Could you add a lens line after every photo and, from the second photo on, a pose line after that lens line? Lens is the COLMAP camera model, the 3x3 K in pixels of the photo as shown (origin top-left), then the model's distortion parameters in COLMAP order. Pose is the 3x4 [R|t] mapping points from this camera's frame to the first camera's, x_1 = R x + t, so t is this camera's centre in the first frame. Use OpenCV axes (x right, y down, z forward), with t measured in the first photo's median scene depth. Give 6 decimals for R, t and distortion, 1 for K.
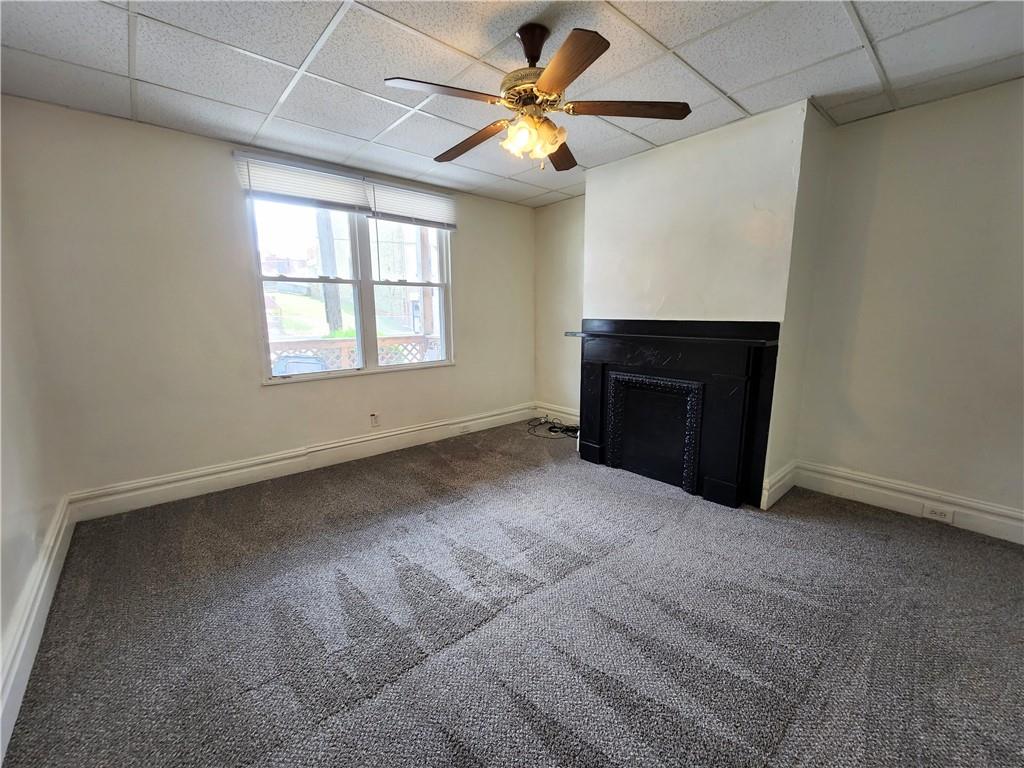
lens RADIAL K [[420.4, 0, 510.6], [0, 420.4, 384.2], [0, 0, 1]] dist [0.002000, -0.000040]
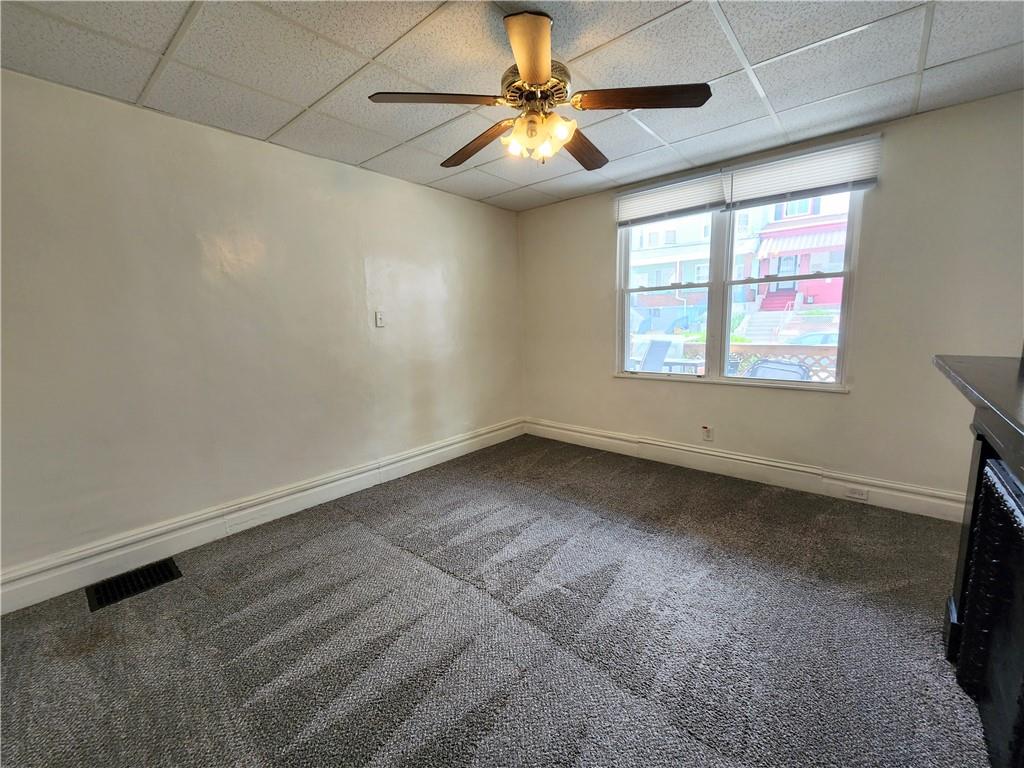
lens RADIAL K [[420.4, 0, 511.1], [0, 420.4, 385.3], [0, 0, 1]] dist [0.002000, -0.000040]
pose [[0.142556, 0.151181, -0.978173, 0.543600], [-0.146136, 0.980650, 0.130267, -0.082097], [0.978939, 0.124376, 0.161891, 0.454400]]
